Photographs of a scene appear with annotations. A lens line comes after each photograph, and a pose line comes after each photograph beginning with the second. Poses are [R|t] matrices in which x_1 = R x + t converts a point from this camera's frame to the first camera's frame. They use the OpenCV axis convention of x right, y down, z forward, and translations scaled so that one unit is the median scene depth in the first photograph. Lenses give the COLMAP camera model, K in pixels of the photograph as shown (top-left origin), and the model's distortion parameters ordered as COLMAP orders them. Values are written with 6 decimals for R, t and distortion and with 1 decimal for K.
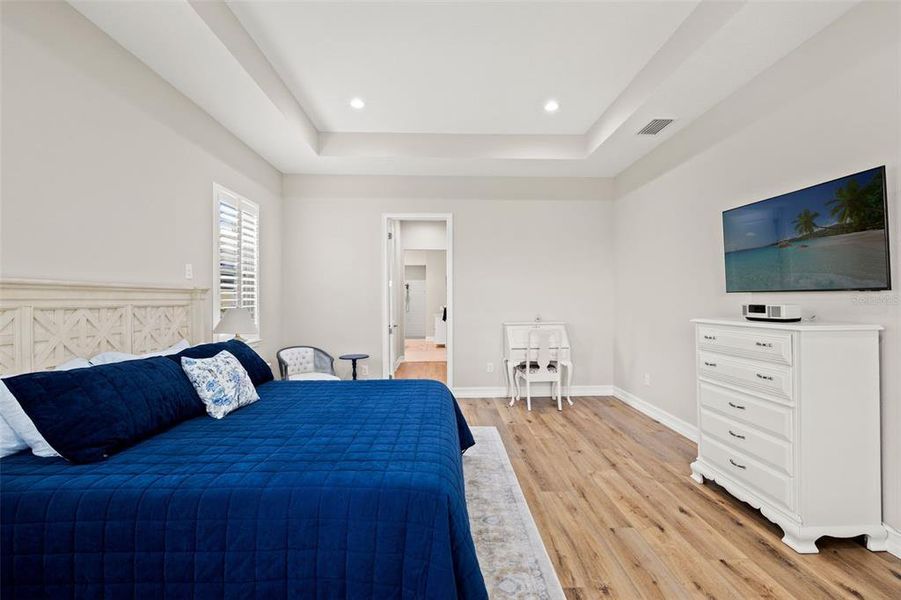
lens RADIAL K [[378.4, 0, 452.3], [0, 378.4, 298.9], [0, 0, 1]] dist [0.000739, 0.000052]
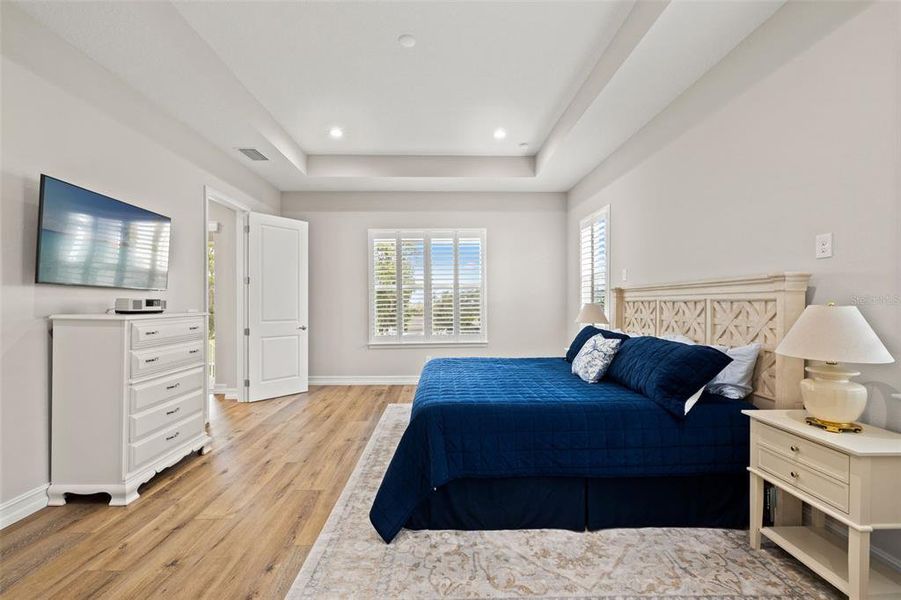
lens RADIAL K [[378.4, 0, 448.2], [0, 378.4, 300.8], [0, 0, 1]] dist [0.000739, 0.000052]
pose [[-0.999974, 0.001176, 0.007141, -0.095297], [0.001112, 0.999959, -0.009007, 0.030121], [-0.007151, -0.008999, -0.999934, 2.020721]]
